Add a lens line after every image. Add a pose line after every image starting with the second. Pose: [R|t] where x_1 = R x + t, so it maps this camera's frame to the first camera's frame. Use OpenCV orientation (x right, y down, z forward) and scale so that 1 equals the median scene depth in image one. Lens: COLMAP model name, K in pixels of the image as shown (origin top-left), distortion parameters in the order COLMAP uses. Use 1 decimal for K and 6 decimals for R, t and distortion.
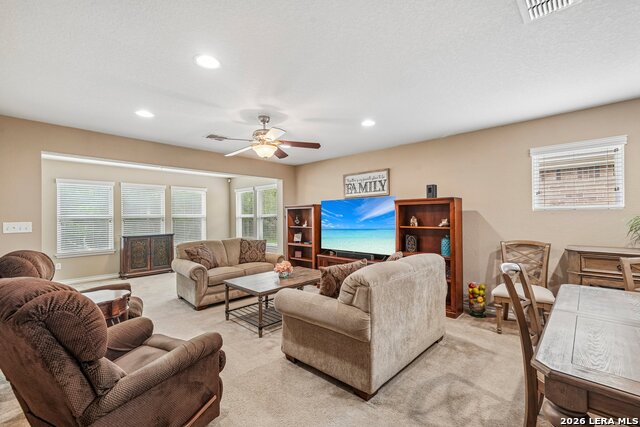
lens RADIAL K [[276.5, 0, 320.0], [0, 276.5, 213.5], [0, 0, 1]] dist [0.005533, 0.000265]
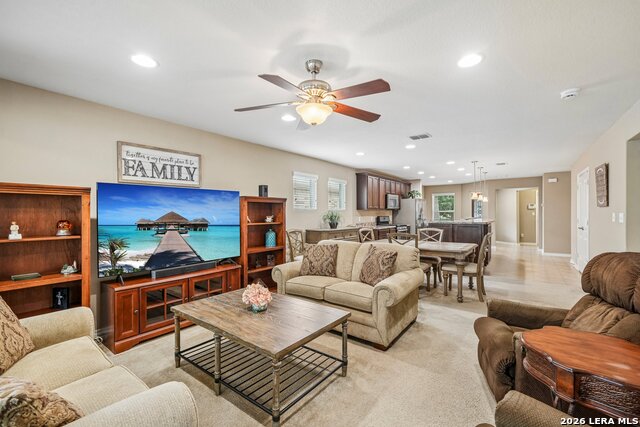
lens RADIAL K [[276.5, 0, 320.0], [0, 276.5, 213.5], [0, 0, 1]] dist [0.005533, 0.000265]
pose [[-0.102433, 0.005698, 0.994724, -0.826755], [-0.004994, 0.999968, -0.006242, 0.018732], [-0.994727, -0.005607, -0.102401, 1.003707]]
